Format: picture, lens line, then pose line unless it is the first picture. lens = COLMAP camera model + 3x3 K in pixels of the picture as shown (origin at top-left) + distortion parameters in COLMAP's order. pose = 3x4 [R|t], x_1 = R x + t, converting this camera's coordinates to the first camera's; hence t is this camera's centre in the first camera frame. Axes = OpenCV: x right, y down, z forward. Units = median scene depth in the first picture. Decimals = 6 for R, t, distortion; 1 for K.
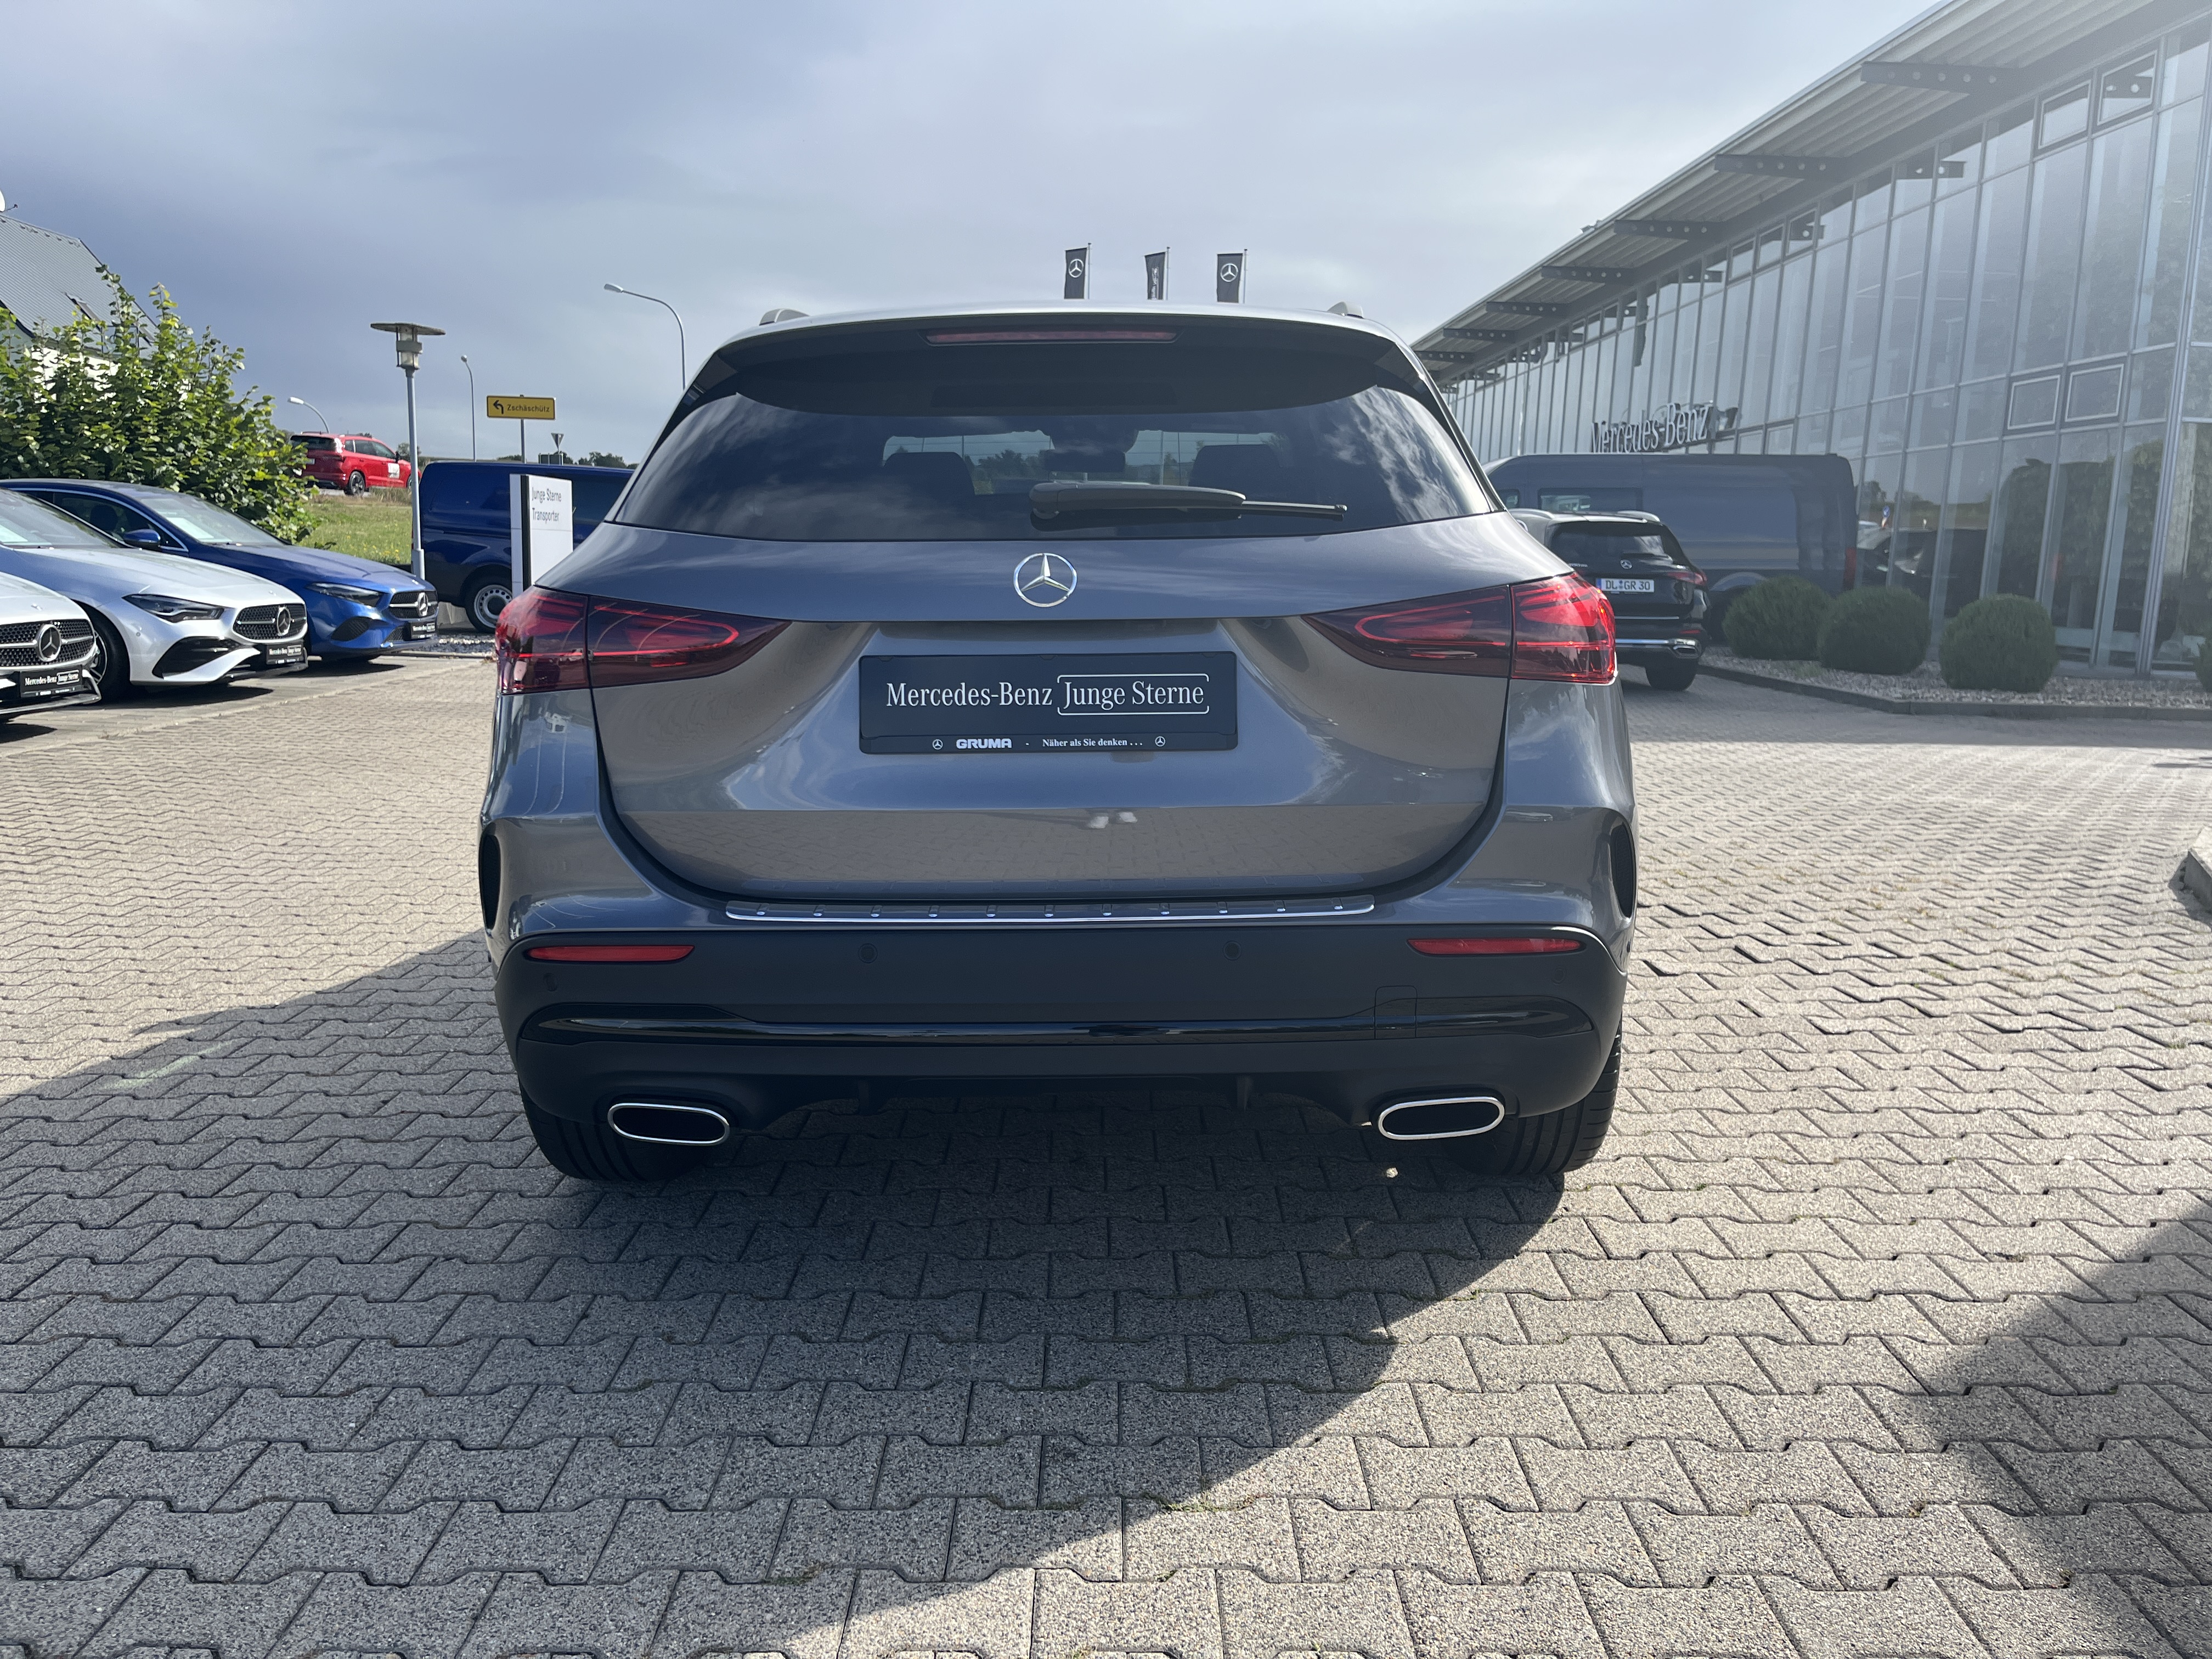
lens RADIAL K [[1699.5, 0, 1100.7], [0, 1699.5, 826.1], [0, 0, 1]] dist [0.070387, -0.090485]
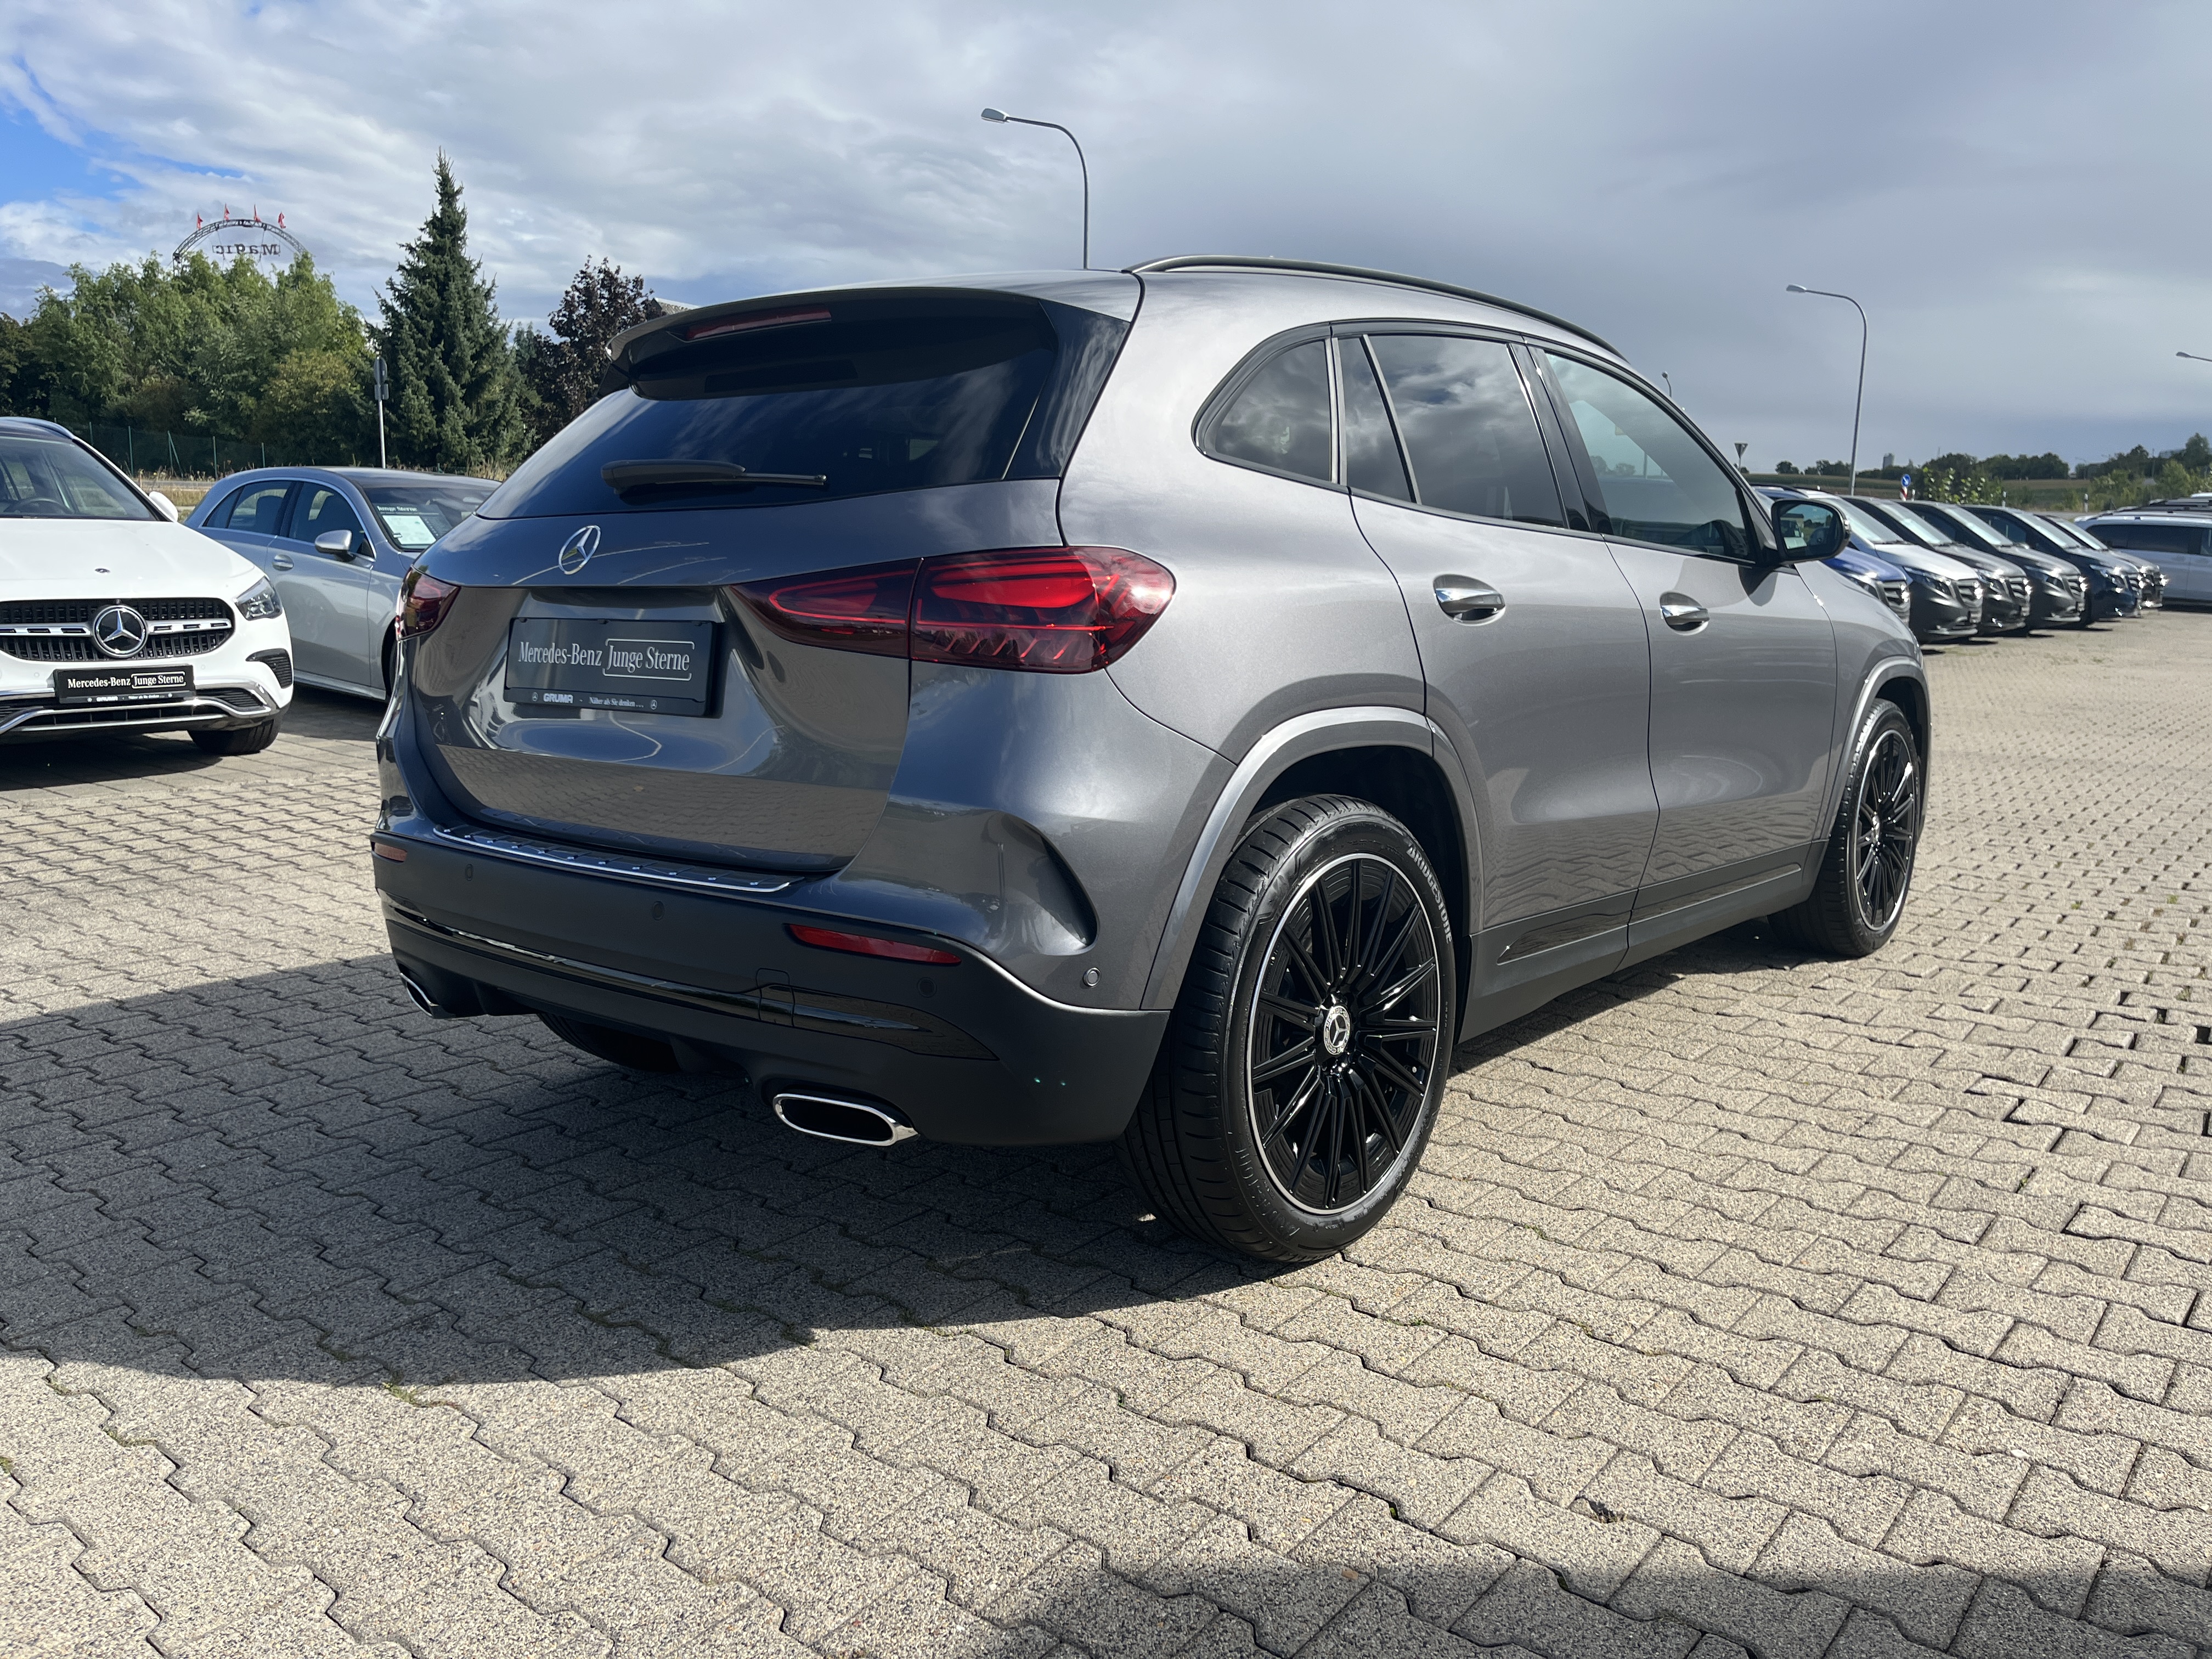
lens RADIAL K [[1699.5, 0, 1099.9], [0, 1699.5, 831.0], [0, 0, 1]] dist [0.070387, -0.090485]
pose [[0.769647, 0.100966, -0.630435, 0.571567], [-0.104287, 0.994036, 0.031883, -0.021622], [0.629894, 0.041208, 0.775587, 0.224335]]
